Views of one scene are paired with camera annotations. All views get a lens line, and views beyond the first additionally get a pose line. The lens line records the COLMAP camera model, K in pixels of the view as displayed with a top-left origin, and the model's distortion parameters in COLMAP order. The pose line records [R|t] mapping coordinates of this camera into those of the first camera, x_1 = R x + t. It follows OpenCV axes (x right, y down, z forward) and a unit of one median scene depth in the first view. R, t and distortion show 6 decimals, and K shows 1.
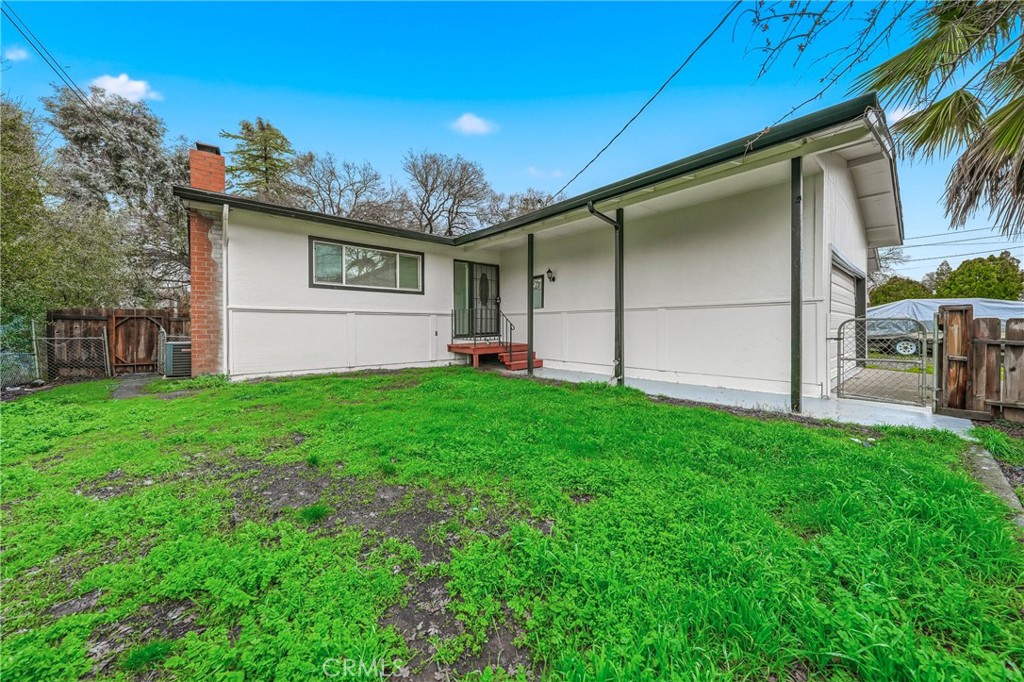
lens RADIAL K [[356.5, 0, 514.1], [0, 356.5, 335.7], [0, 0, 1]] dist [-0.000761, 0.000062]
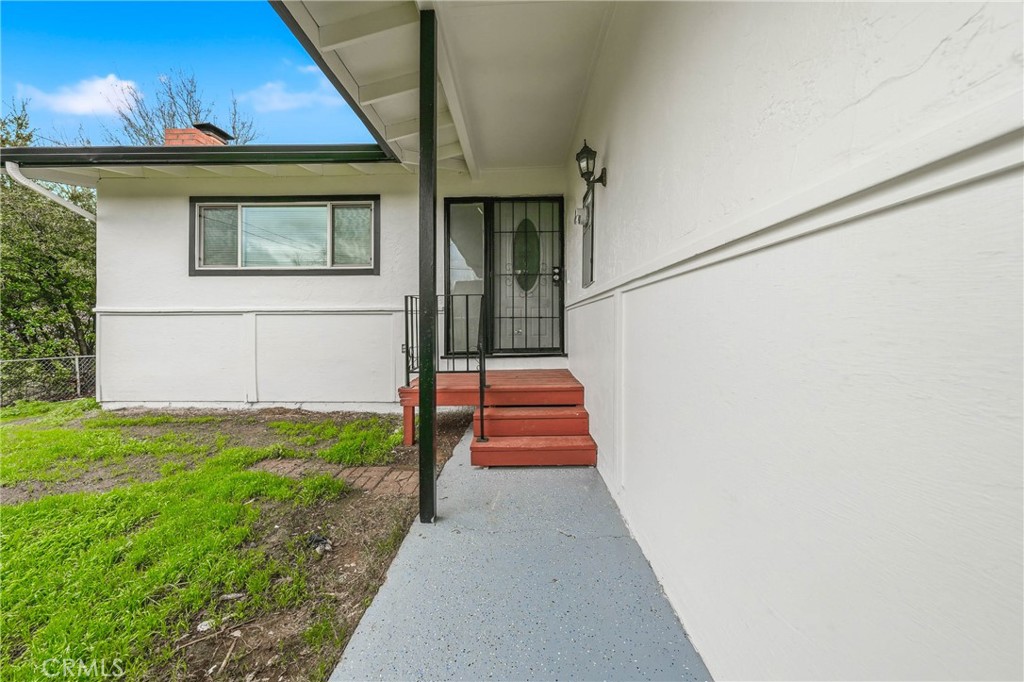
lens RADIAL K [[356.5, 0, 514.1], [0, 356.5, 335.7], [0, 0, 1]] dist [-0.000761, 0.000062]
pose [[0.732106, -0.005715, -0.681167, 0.252055], [-0.014519, 0.999607, -0.023991, -0.015084], [0.681036, 0.027453, 0.731735, 0.763894]]
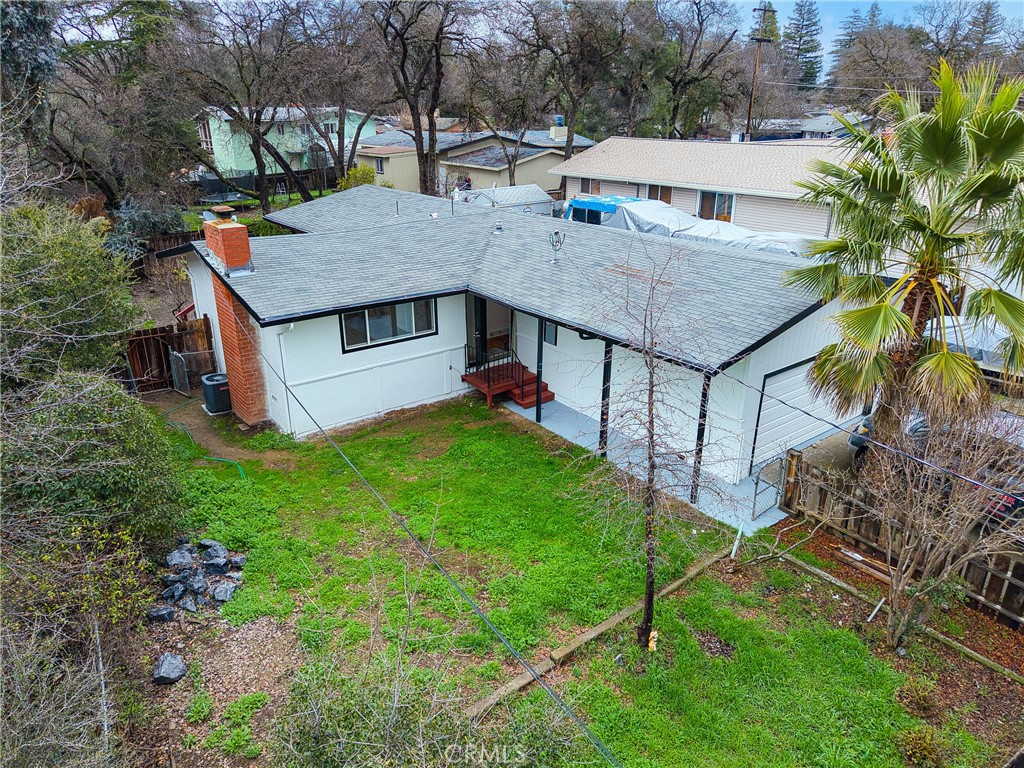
lens RADIAL K [[661.2, 0, 545.3], [0, 661.2, 383.3], [0, 0, 1]] dist [0.001183, 0.000103]
pose [[0.999692, 0.023412, -0.008193, 0.072245], [-0.019192, 0.939344, 0.342439, -0.640878], [0.015713, -0.342177, 0.939504, -0.817237]]
